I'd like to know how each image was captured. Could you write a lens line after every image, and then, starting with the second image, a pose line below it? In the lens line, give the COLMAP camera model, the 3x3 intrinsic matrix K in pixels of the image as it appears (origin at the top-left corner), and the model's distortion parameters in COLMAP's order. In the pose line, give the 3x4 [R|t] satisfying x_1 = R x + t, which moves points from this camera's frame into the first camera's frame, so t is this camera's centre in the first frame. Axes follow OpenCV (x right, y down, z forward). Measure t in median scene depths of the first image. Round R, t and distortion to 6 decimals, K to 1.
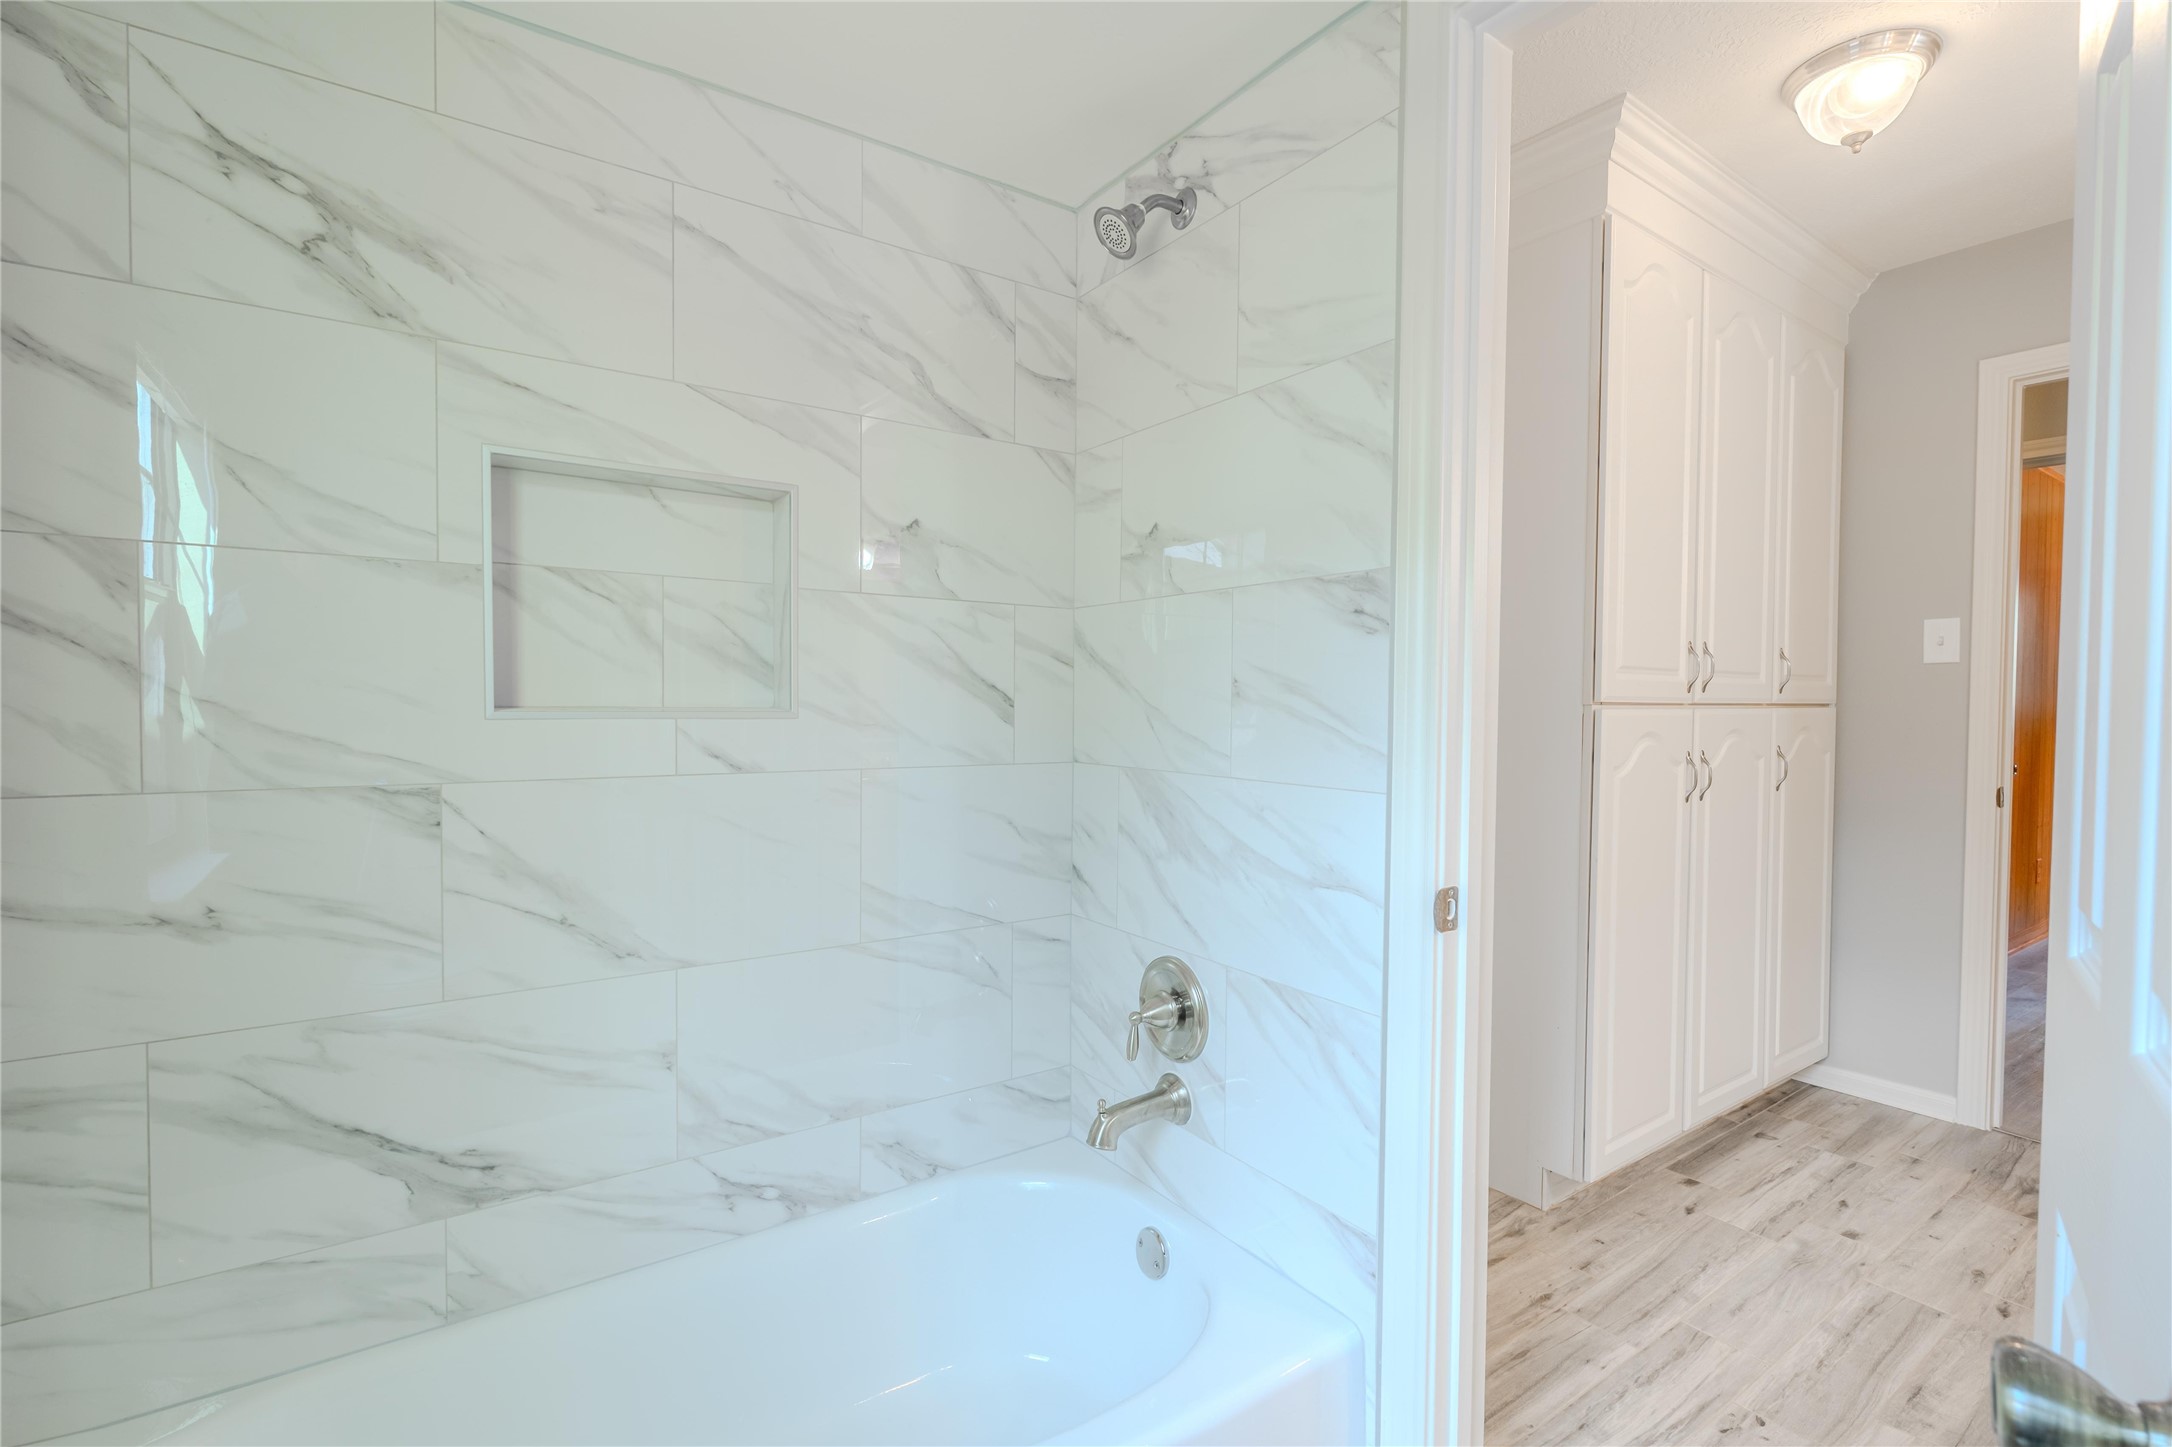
lens RADIAL K [[963.4, 0, 1084.9], [0, 963.4, 726.4], [0, 0, 1]] dist [-0.002589, -0.000534]
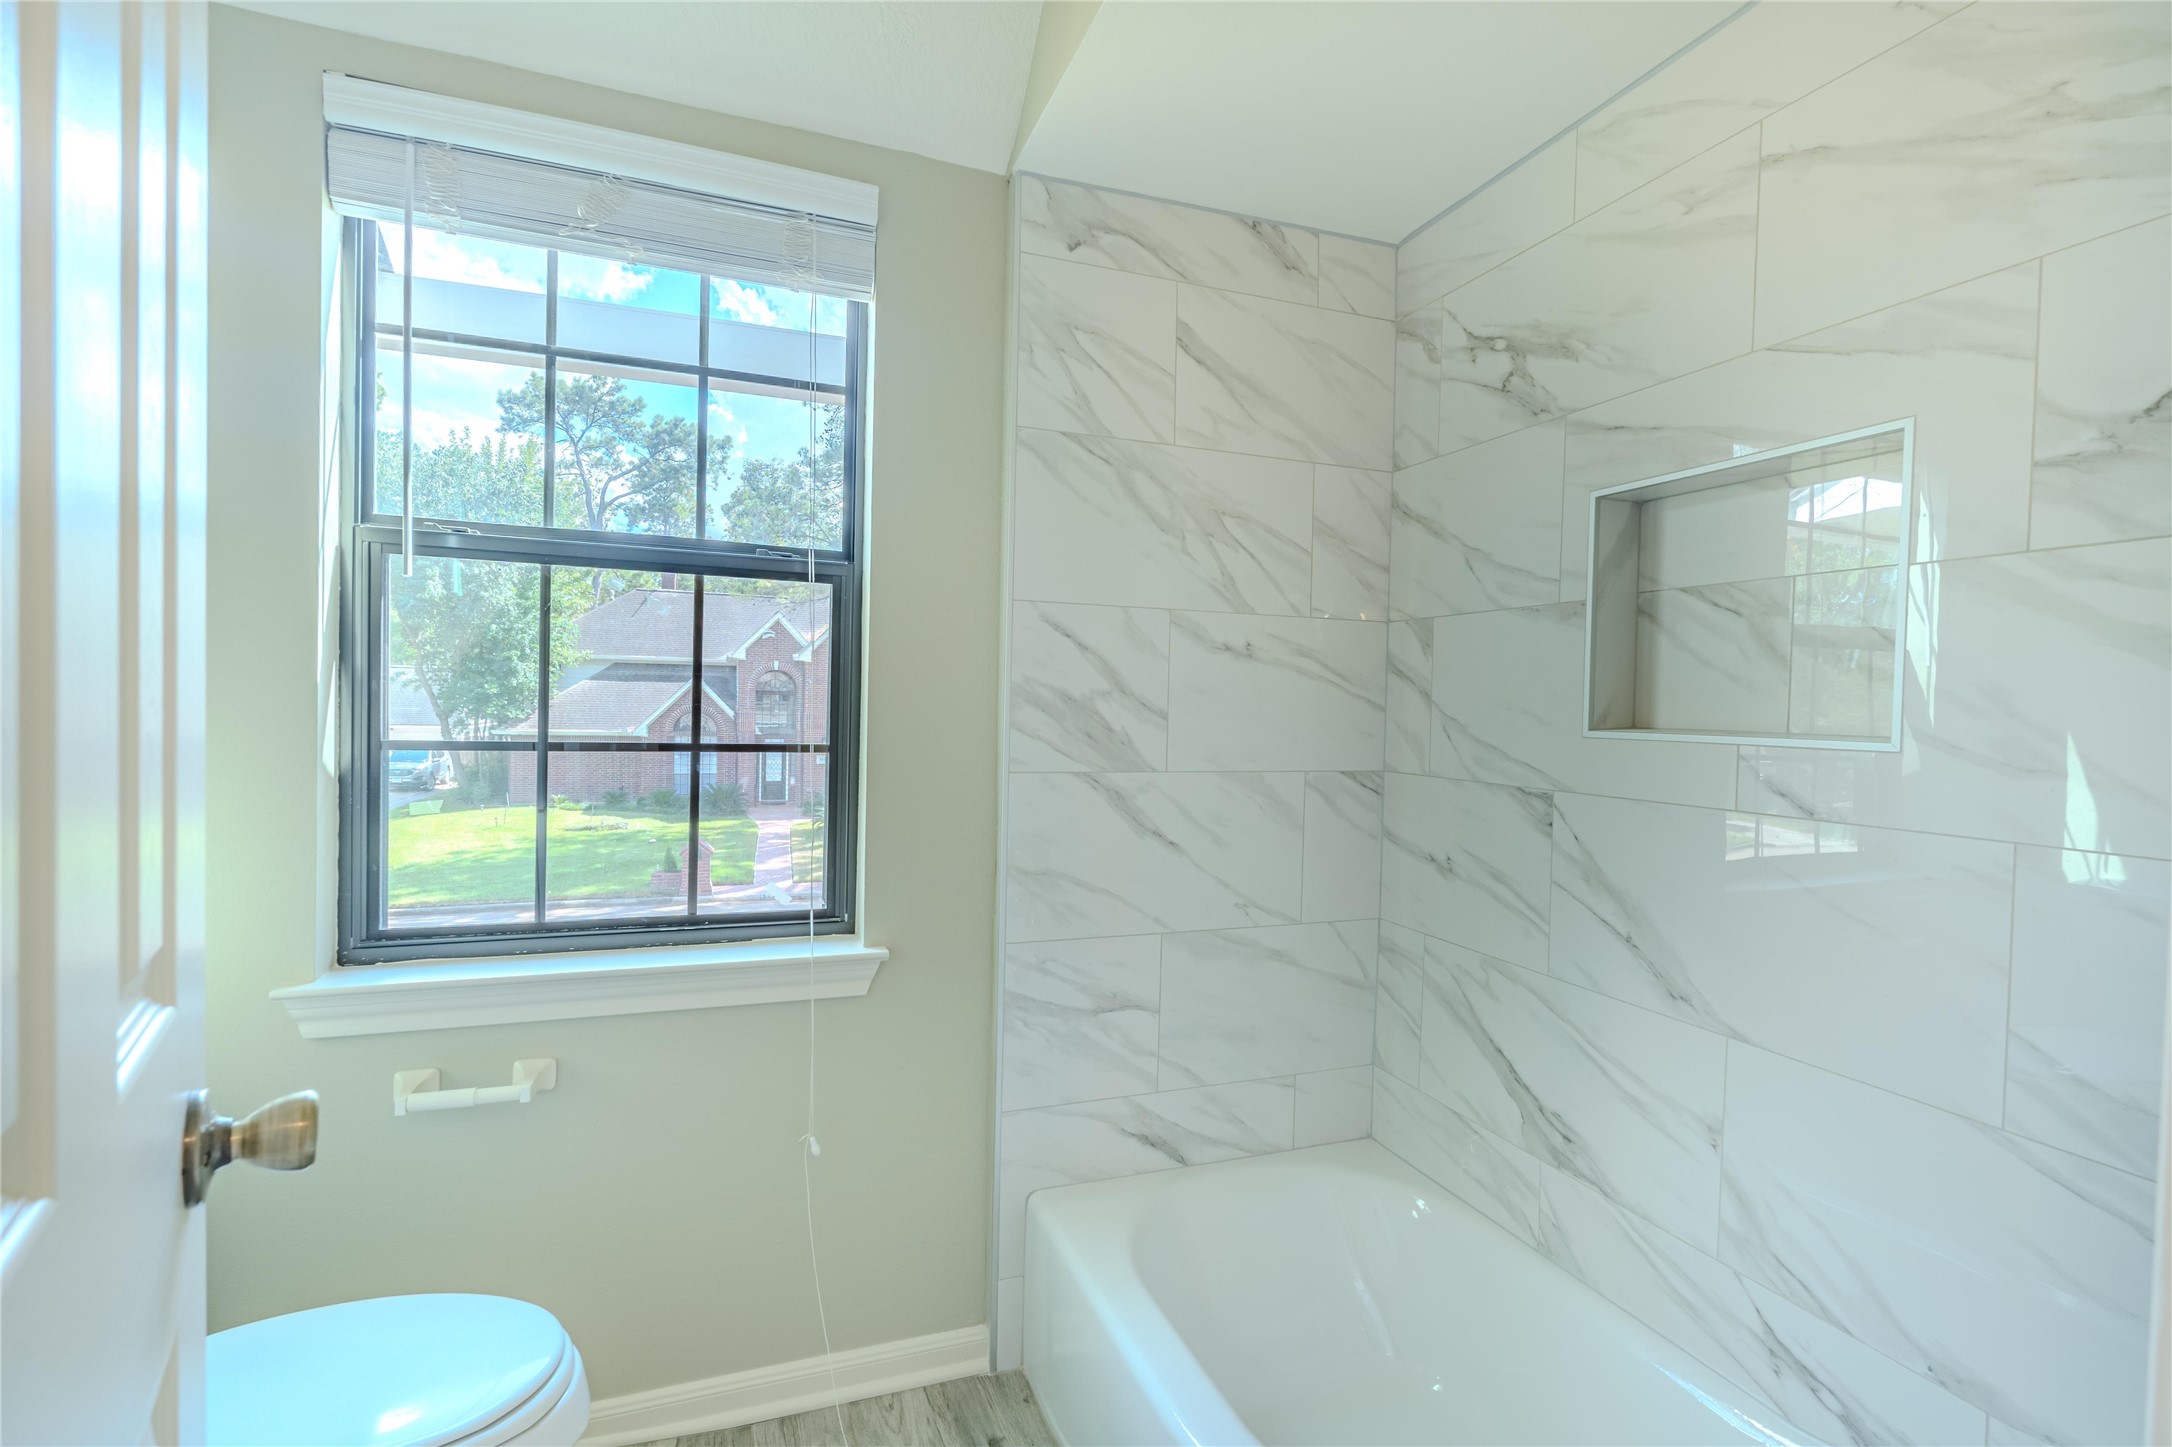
lens RADIAL K [[963.4, 0, 1084.9], [0, 963.4, 726.4], [0, 0, 1]] dist [-0.002589, -0.000534]
pose [[-0.233813, 0.009027, -0.972240, 0.604967], [-0.050829, 0.998476, 0.021494, -0.014943], [0.970952, 0.054444, -0.232997, 0.704587]]
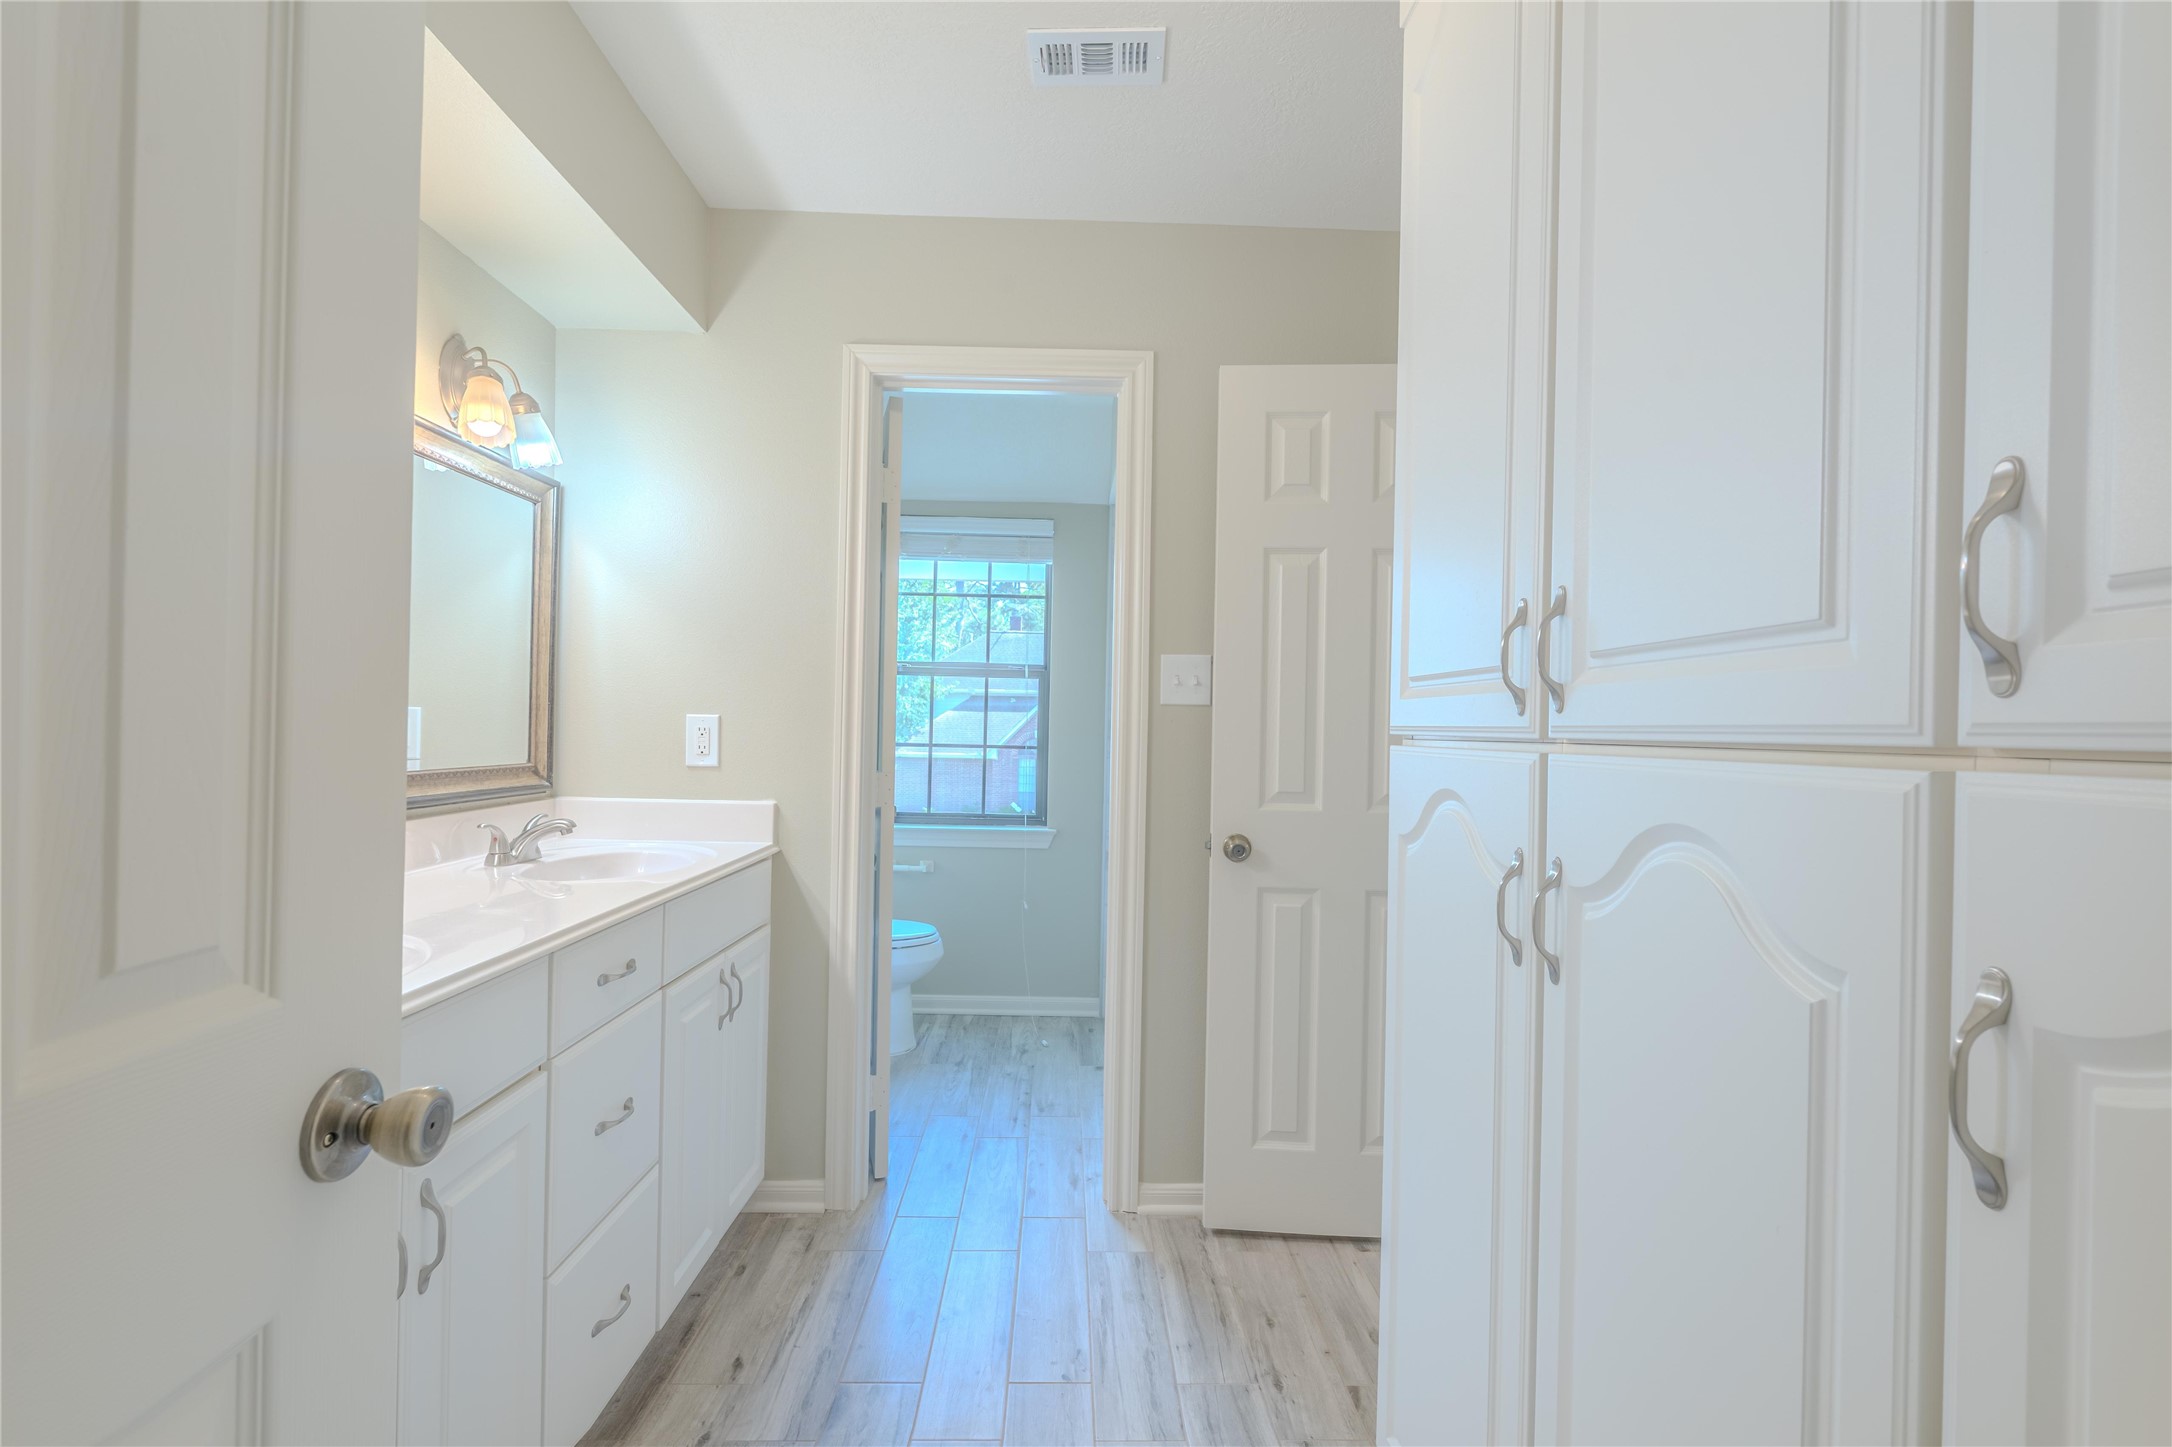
lens RADIAL K [[963.4, 0, 1084.9], [0, 963.4, 726.4], [0, 0, 1]] dist [-0.002589, -0.000534]
pose [[-0.543210, -0.018018, -0.839403, 2.010643], [-0.051508, 0.998602, 0.011898, -0.055295], [0.838015, 0.049699, -0.543379, 1.939276]]
